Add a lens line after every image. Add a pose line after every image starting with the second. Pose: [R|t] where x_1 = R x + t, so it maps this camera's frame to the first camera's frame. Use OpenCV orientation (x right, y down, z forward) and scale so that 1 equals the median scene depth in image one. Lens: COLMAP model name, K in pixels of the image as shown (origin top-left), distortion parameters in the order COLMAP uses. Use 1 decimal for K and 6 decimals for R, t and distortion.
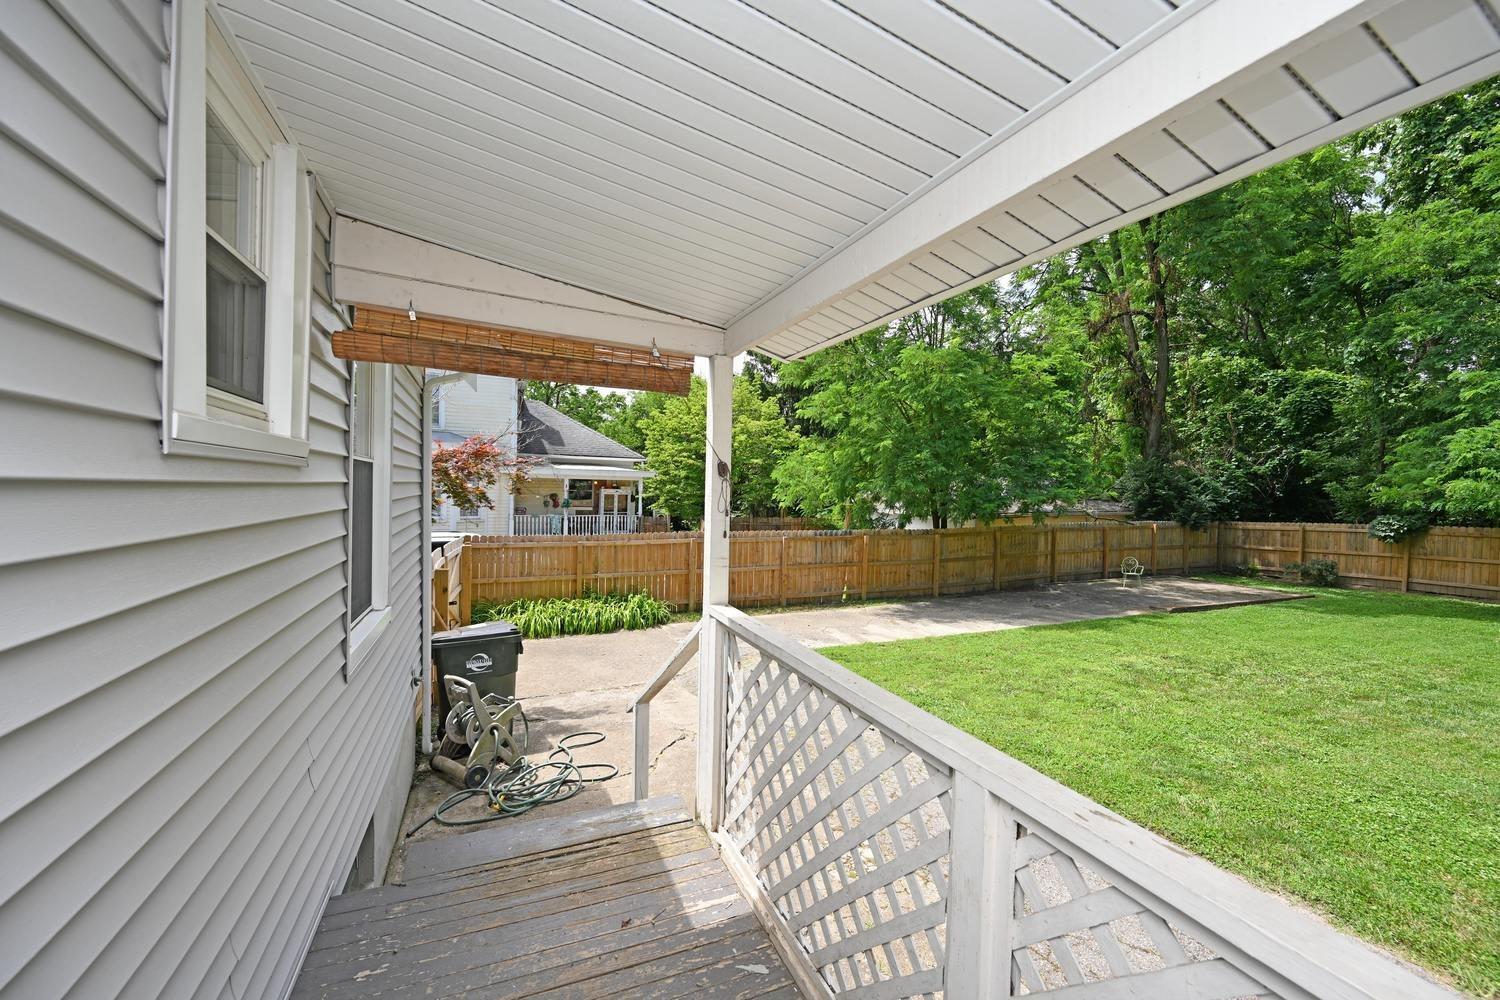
lens RADIAL K [[593.4, 0, 752.3], [0, 593.4, 498.1], [0, 0, 1]] dist [0.000899, 0.000472]
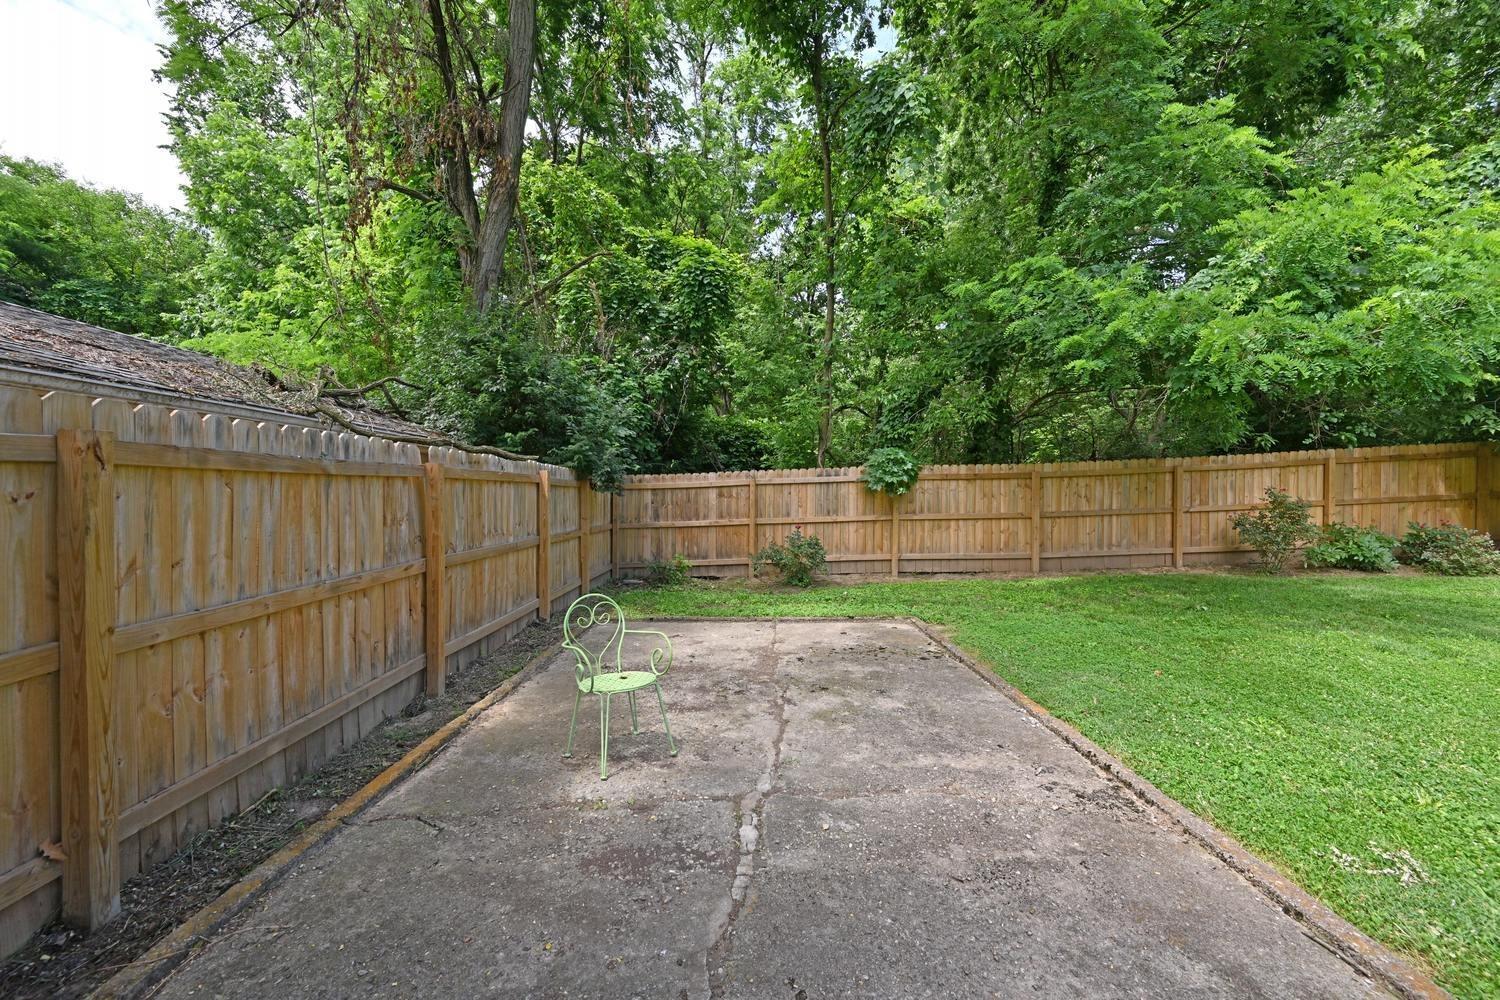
lens RADIAL K [[593.4, 0, 752.3], [0, 593.4, 498.1], [0, 0, 1]] dist [0.000899, 0.000472]
pose [[0.378508, -0.018938, 0.925404, 0.434819], [0.019404, 0.999733, 0.012522, 0.060353], [-0.925395, 0.013217, 0.378774, 0.805404]]
